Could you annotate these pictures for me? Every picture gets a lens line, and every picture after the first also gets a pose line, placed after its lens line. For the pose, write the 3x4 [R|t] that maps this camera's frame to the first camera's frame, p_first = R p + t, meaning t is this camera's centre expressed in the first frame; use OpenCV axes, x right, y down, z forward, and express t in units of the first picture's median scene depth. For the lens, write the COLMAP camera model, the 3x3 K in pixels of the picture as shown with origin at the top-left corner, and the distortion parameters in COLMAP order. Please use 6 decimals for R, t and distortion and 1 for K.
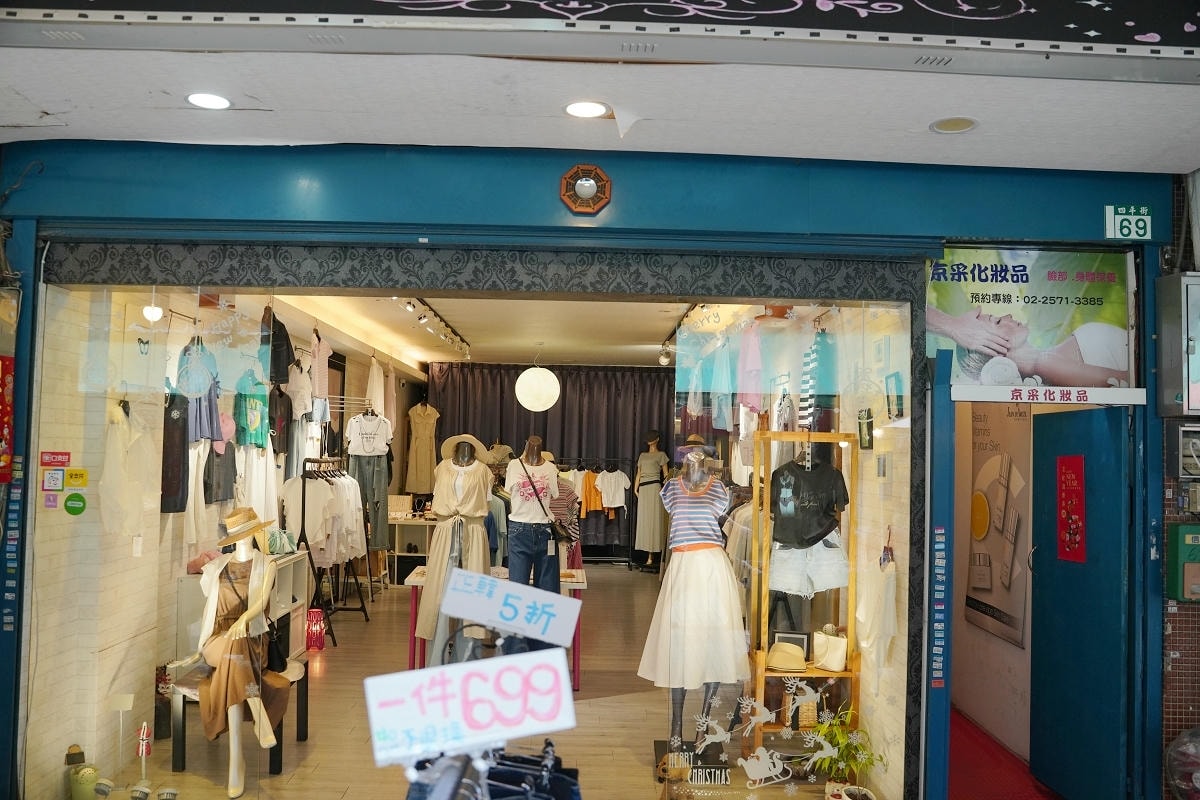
lens RADIAL K [[974.9, 0, 592.8], [0, 974.9, 407.0], [0, 0, 1]] dist [-0.100477, 0.076757]
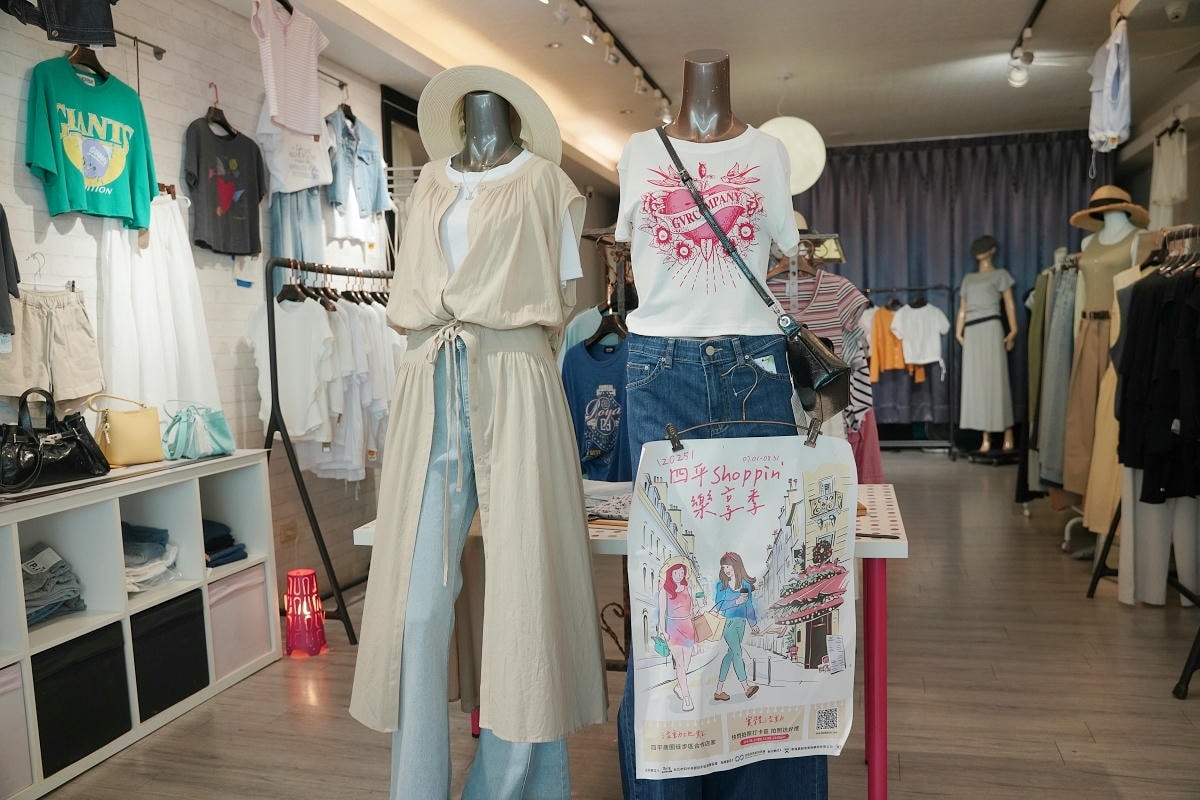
lens RADIAL K [[974.9, 0, 592.8], [0, 974.9, 407.0], [0, 0, 1]] dist [-0.100477, 0.076757]
pose [[0.958007, -0.032710, -0.284874, -0.007153], [0.065710, 0.992078, 0.107063, 0.054571], [0.279116, -0.121286, 0.952567, 0.368478]]
